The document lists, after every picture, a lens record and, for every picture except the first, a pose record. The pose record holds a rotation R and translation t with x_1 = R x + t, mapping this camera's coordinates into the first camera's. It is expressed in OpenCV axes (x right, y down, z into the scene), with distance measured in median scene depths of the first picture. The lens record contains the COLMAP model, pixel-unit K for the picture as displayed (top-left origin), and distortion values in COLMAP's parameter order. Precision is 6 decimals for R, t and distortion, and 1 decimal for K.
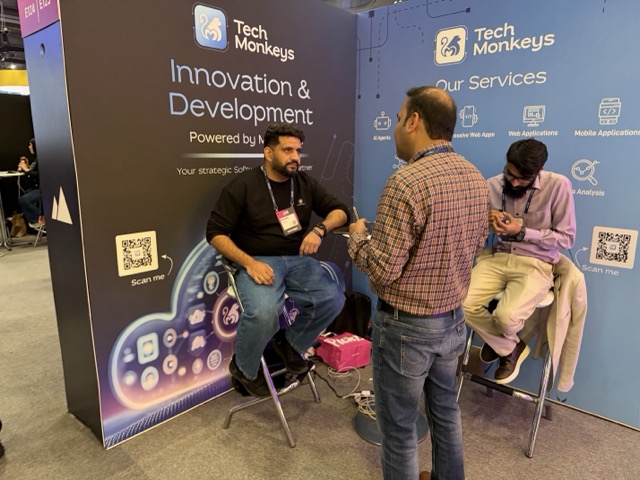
lens RADIAL K [[454.8, 0, 329.7], [0, 454.8, 246.9], [0, 0, 1]] dist [0.096236, -0.154987]
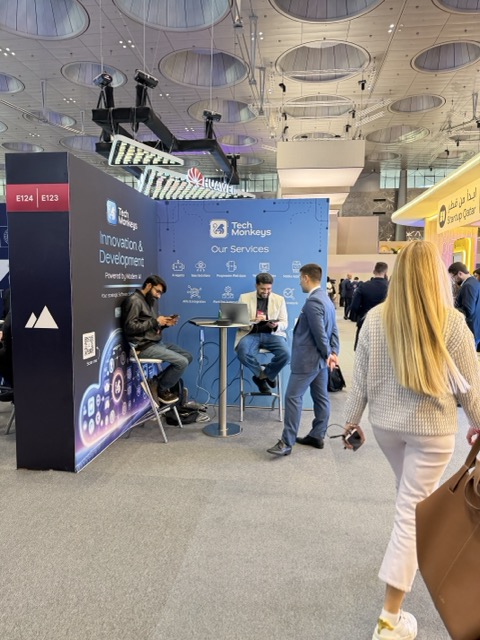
lens RADIAL K [[448.5, 0, 258.2], [0, 448.5, 320.4], [0, 0, 1]] dist [0.158695, -0.296413]
pose [[0.816392, -0.044688, 0.575766, -0.739821], [0.111785, 0.990374, -0.081634, 0.108718], [-0.566575, 0.131008, 0.813529, -0.578584]]
